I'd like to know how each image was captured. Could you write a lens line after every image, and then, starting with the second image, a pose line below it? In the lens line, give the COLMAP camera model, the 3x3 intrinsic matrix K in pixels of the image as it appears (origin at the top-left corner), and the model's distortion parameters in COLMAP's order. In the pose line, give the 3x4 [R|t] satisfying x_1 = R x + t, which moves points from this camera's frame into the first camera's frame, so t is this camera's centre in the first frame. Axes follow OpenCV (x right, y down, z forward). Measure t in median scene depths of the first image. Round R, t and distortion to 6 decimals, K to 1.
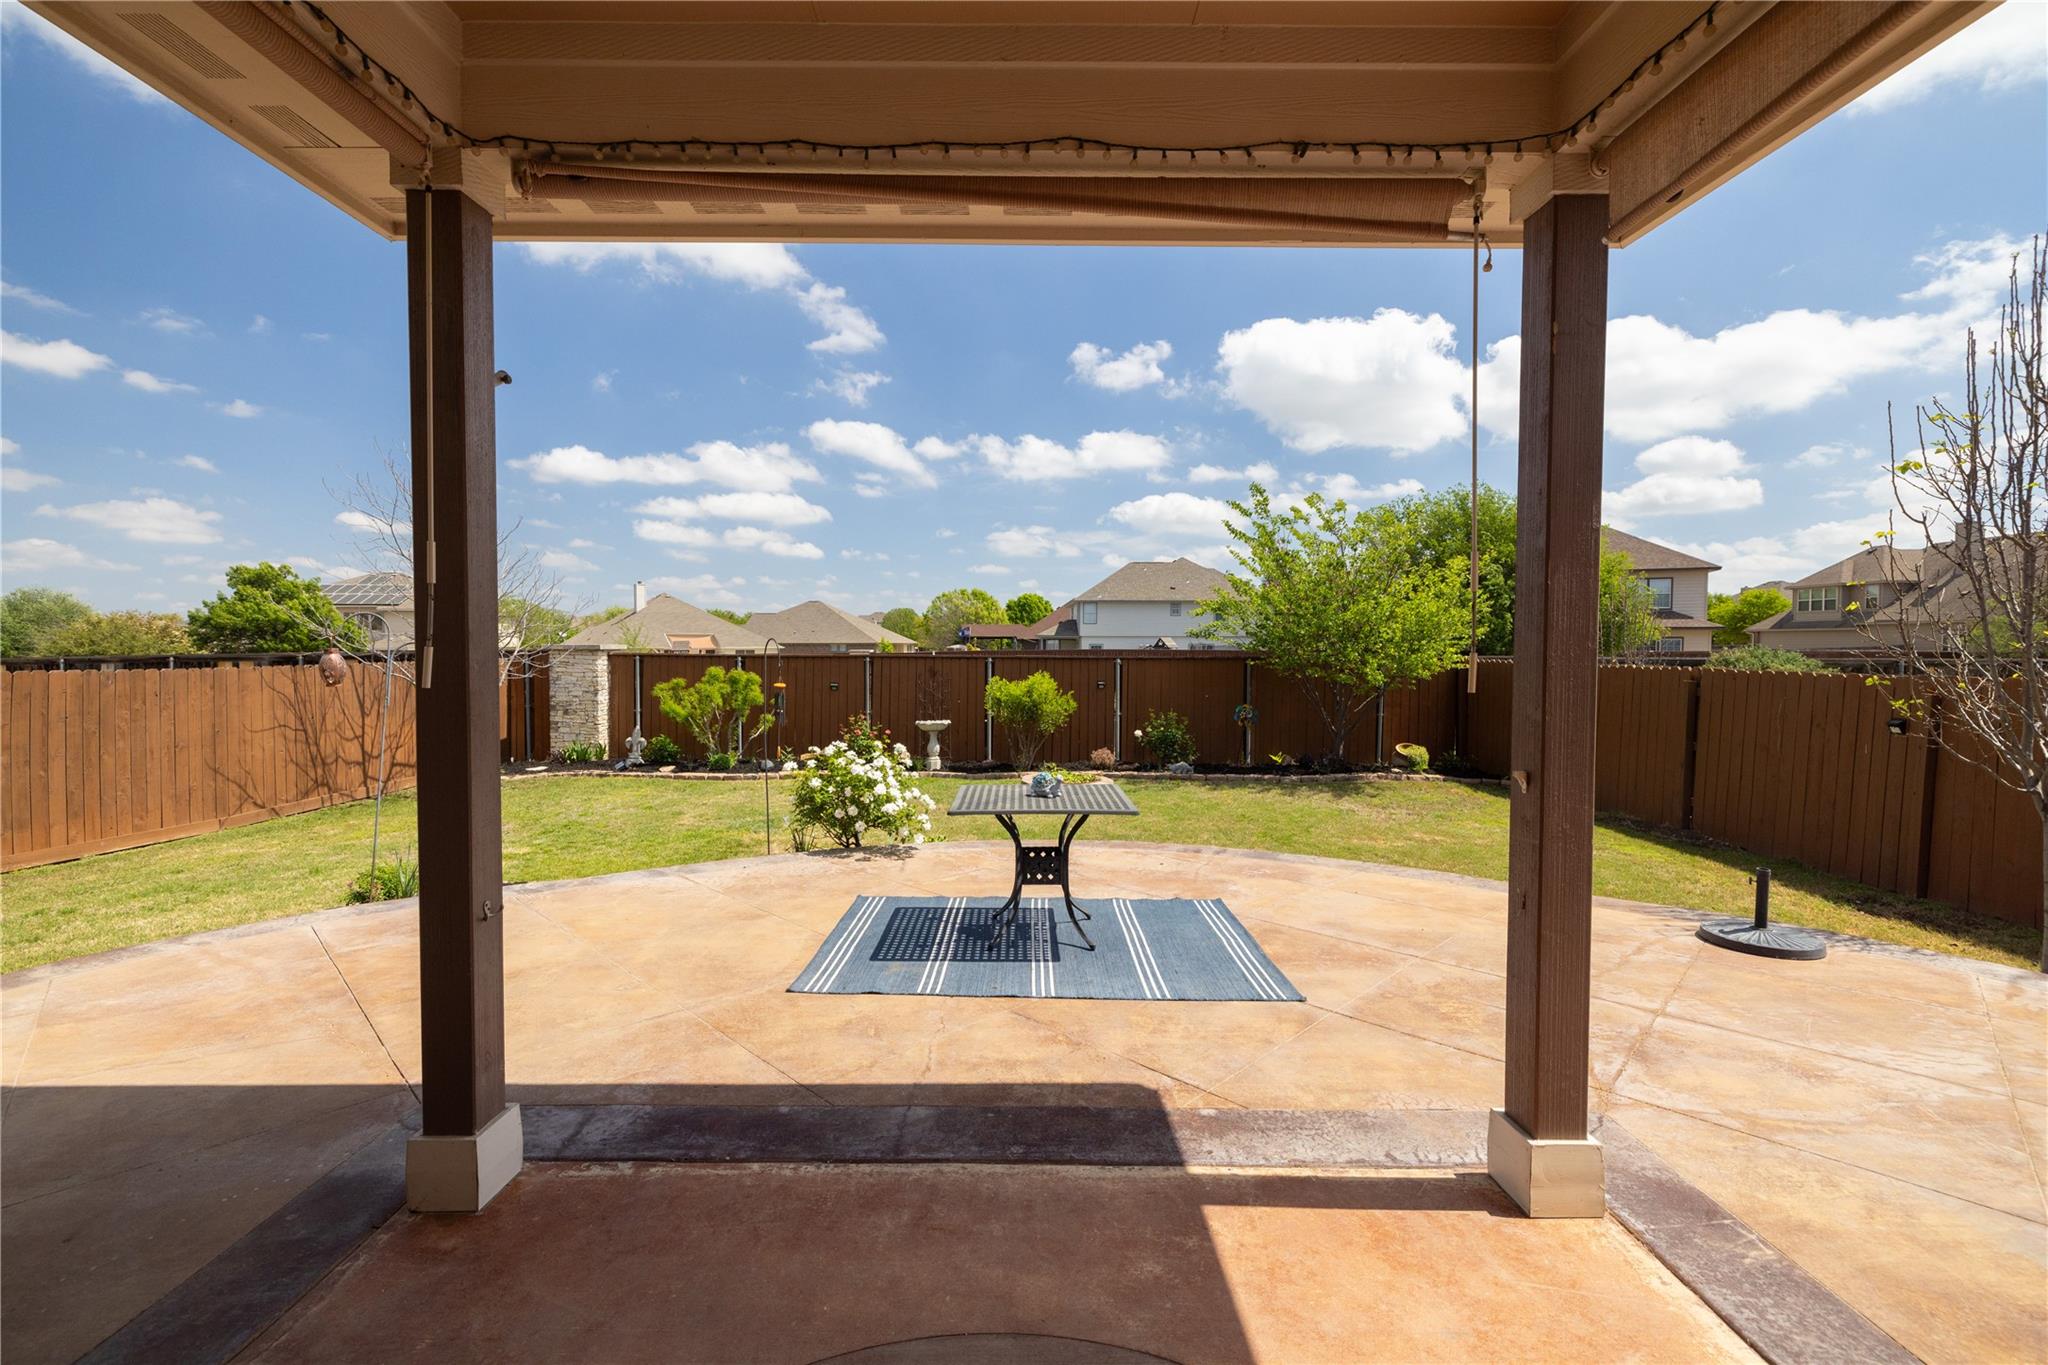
lens RADIAL K [[877.2, 0, 1016.2], [0, 877.2, 660.7], [0, 0, 1]] dist [0.000220, 0.000019]
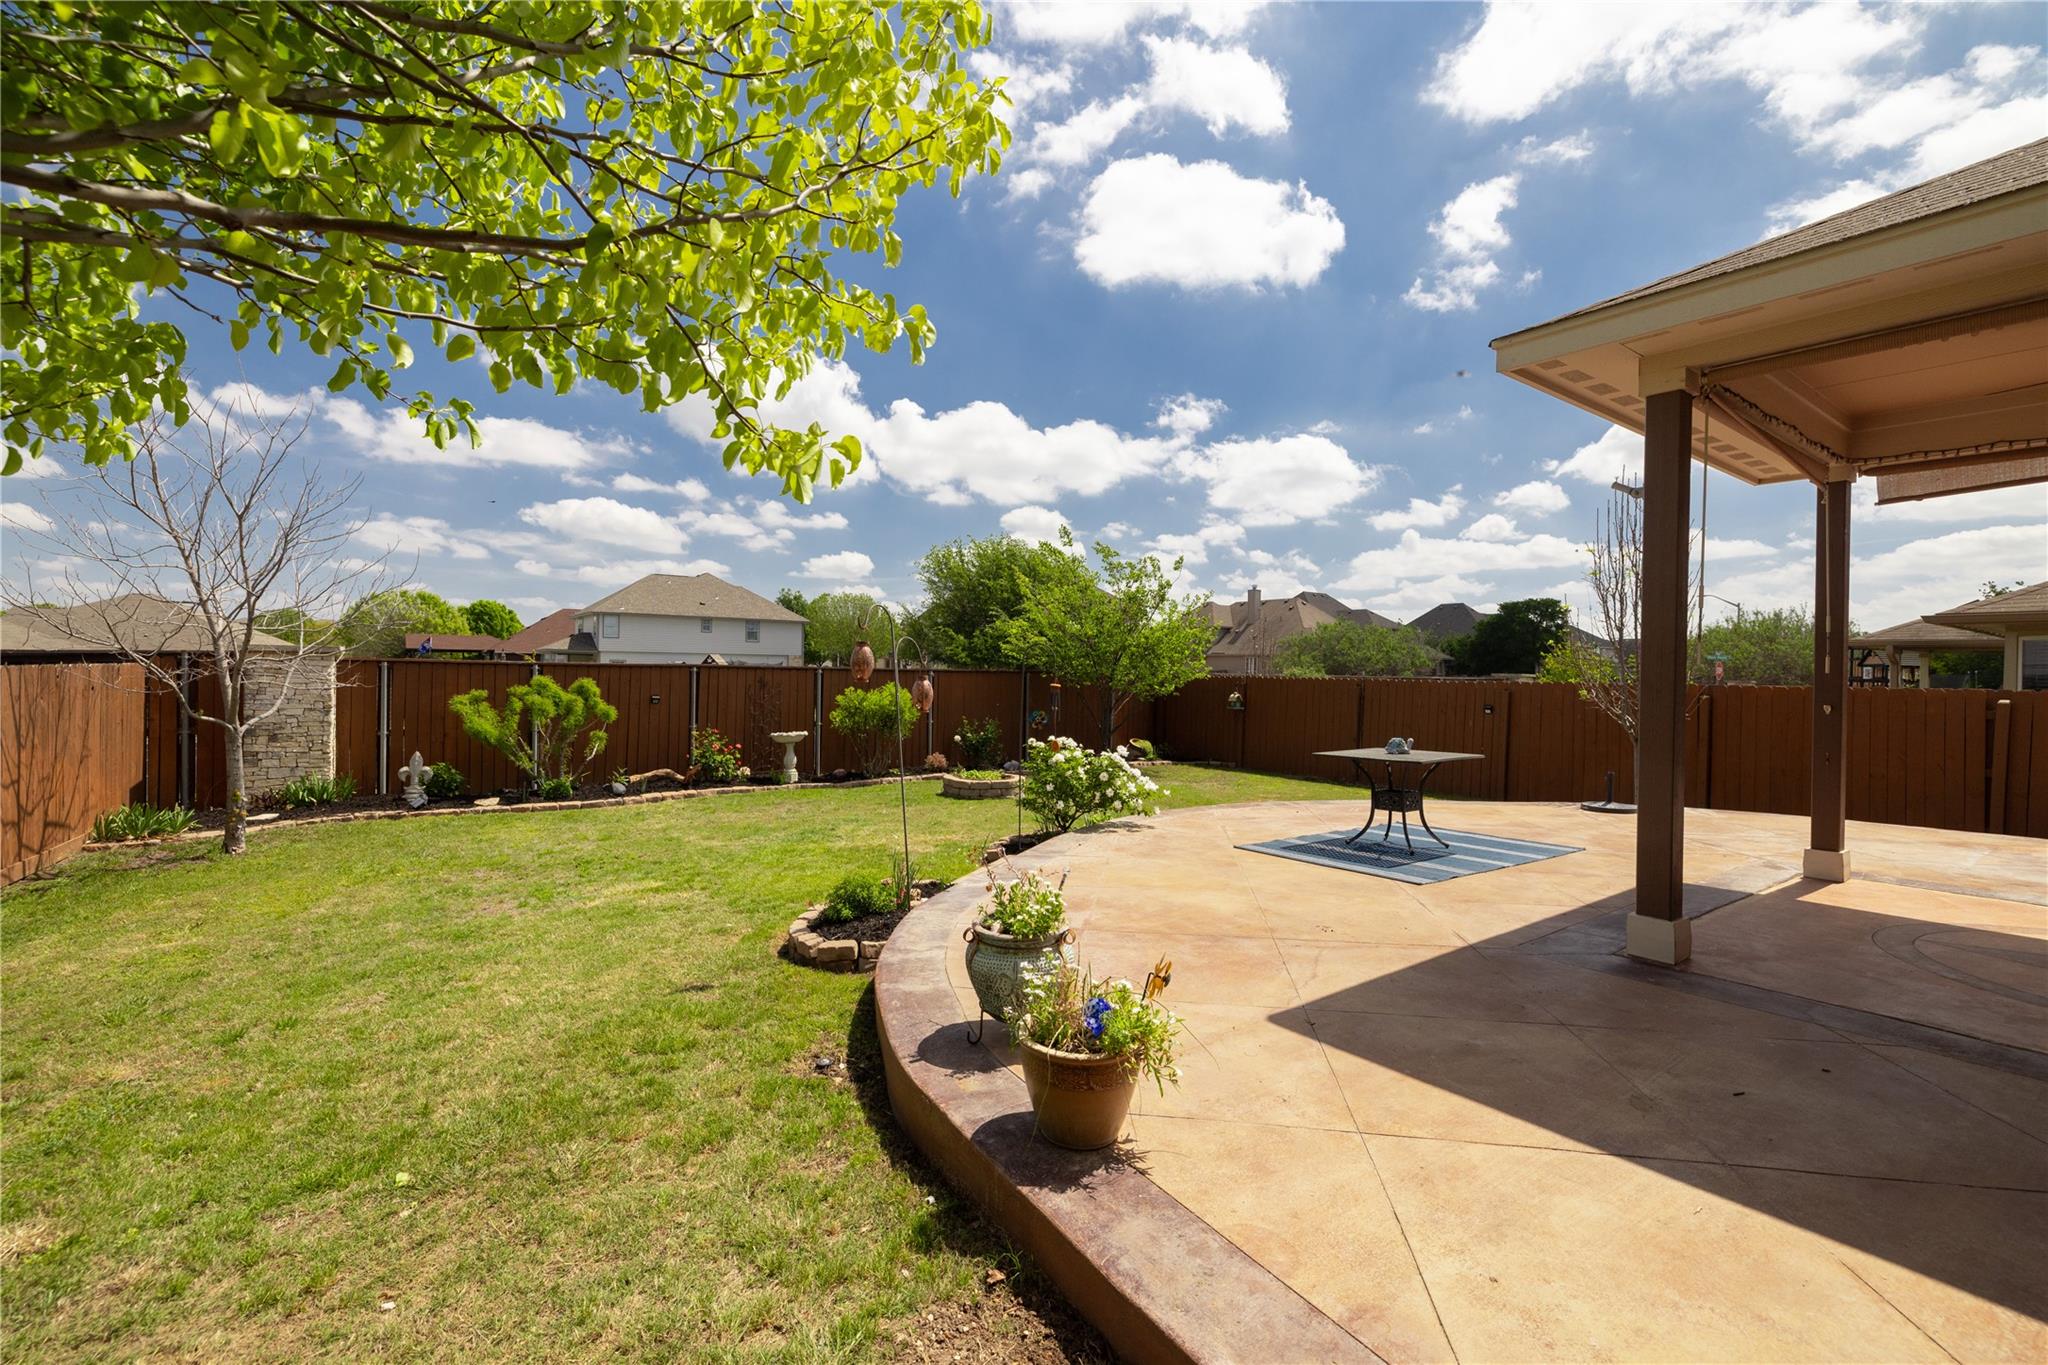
lens RADIAL K [[870.6, 0, 1016.3], [0, 870.6, 666.8], [0, 0, 1]] dist [0.001548, 0.000283]
pose [[0.810600, 0.012288, 0.585471, -0.443822], [-0.002924, 0.999852, -0.016938, 0.010121], [-0.585593, 0.012018, 0.810516, 0.055182]]
